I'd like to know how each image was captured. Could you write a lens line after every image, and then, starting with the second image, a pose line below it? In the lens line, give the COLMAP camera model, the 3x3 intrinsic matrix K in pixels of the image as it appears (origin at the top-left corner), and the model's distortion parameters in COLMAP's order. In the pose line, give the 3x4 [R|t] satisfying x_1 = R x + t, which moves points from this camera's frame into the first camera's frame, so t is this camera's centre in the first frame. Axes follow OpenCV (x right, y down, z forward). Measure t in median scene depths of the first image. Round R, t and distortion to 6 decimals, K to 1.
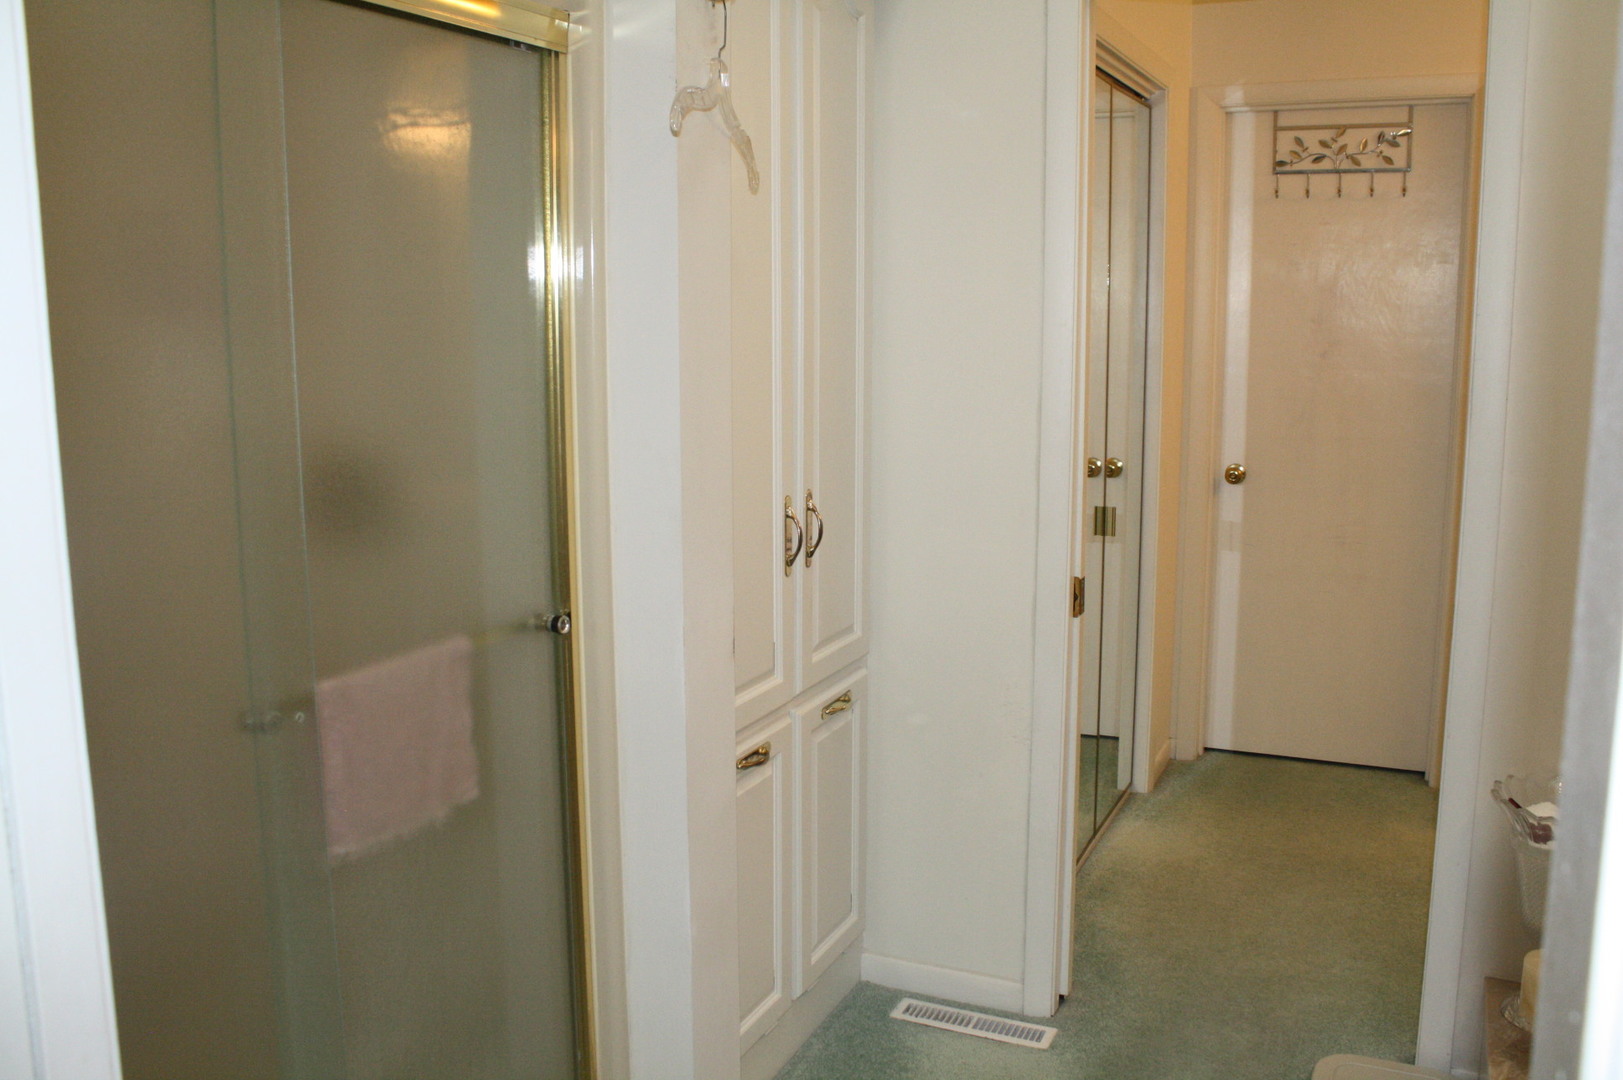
lens RADIAL K [[1358.2, 0, 845.2], [0, 1358.2, 528.7], [0, 0, 1]] dist [-0.160908, 0.097596]
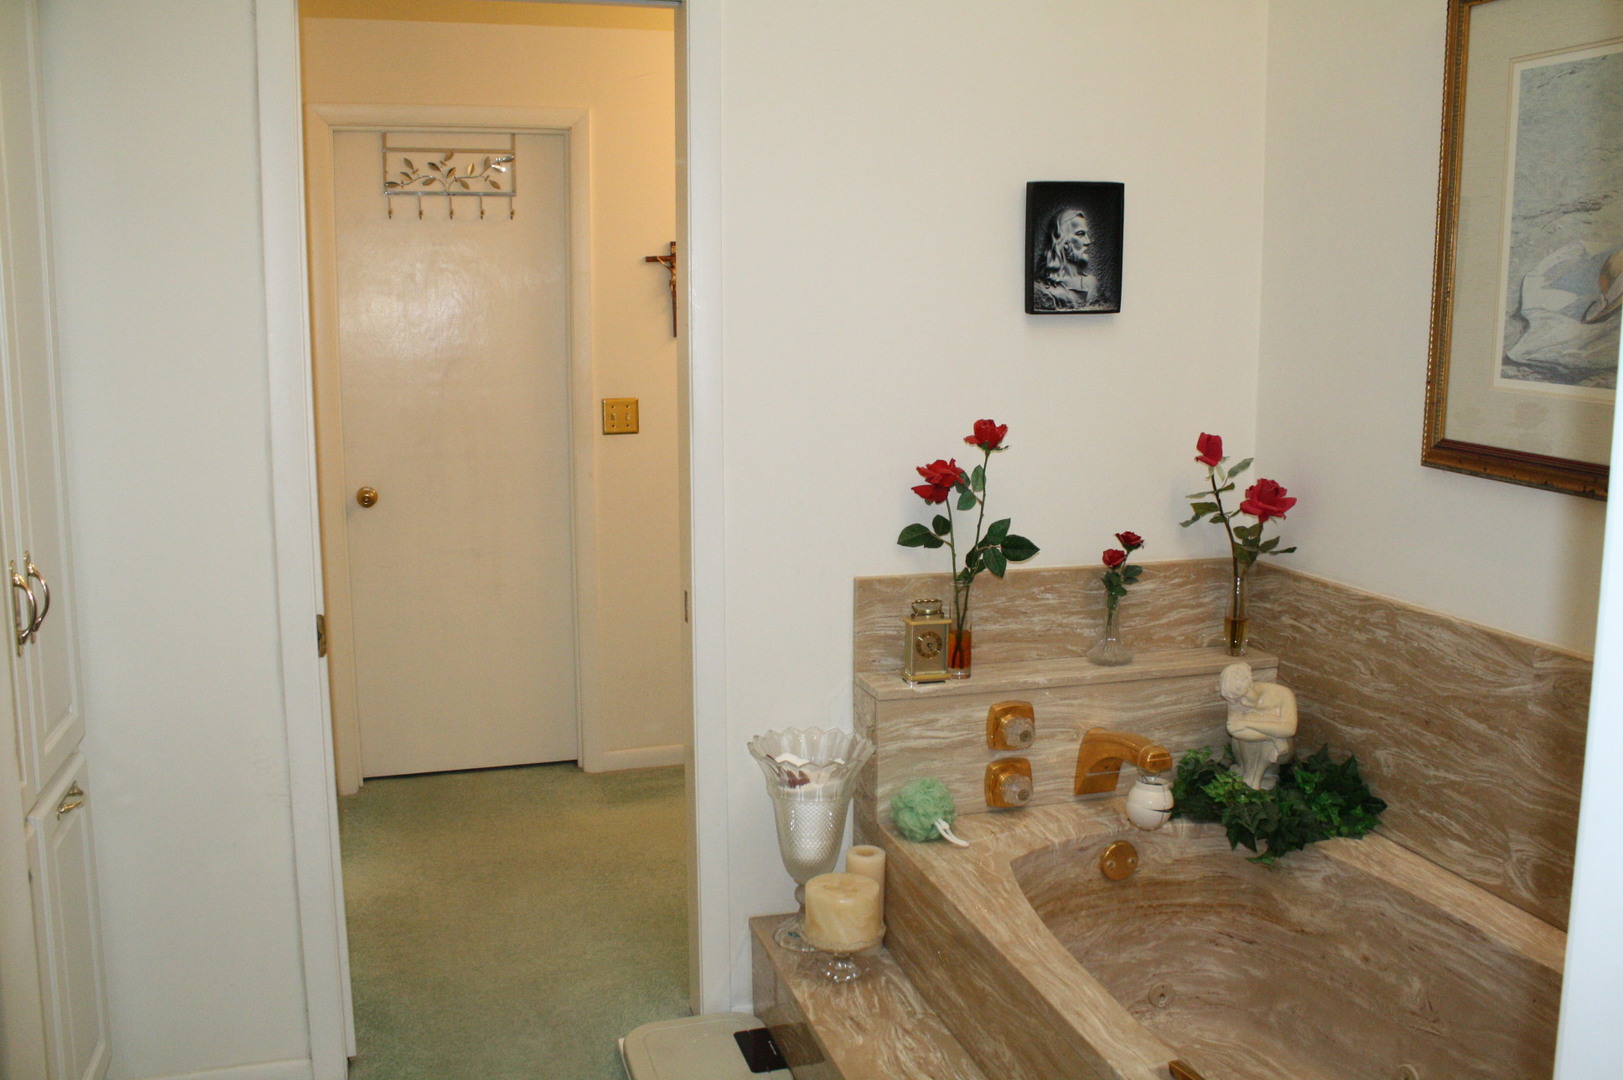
lens RADIAL K [[1358.2, 0, 817.6], [0, 1358.2, 532.4], [0, 0, 1]] dist [-0.160908, 0.097596]
pose [[0.739129, -0.096907, 0.666557, -0.129134], [0.106475, 0.993964, 0.026439, -0.006233], [-0.665095, 0.051430, 0.744985, 0.052007]]
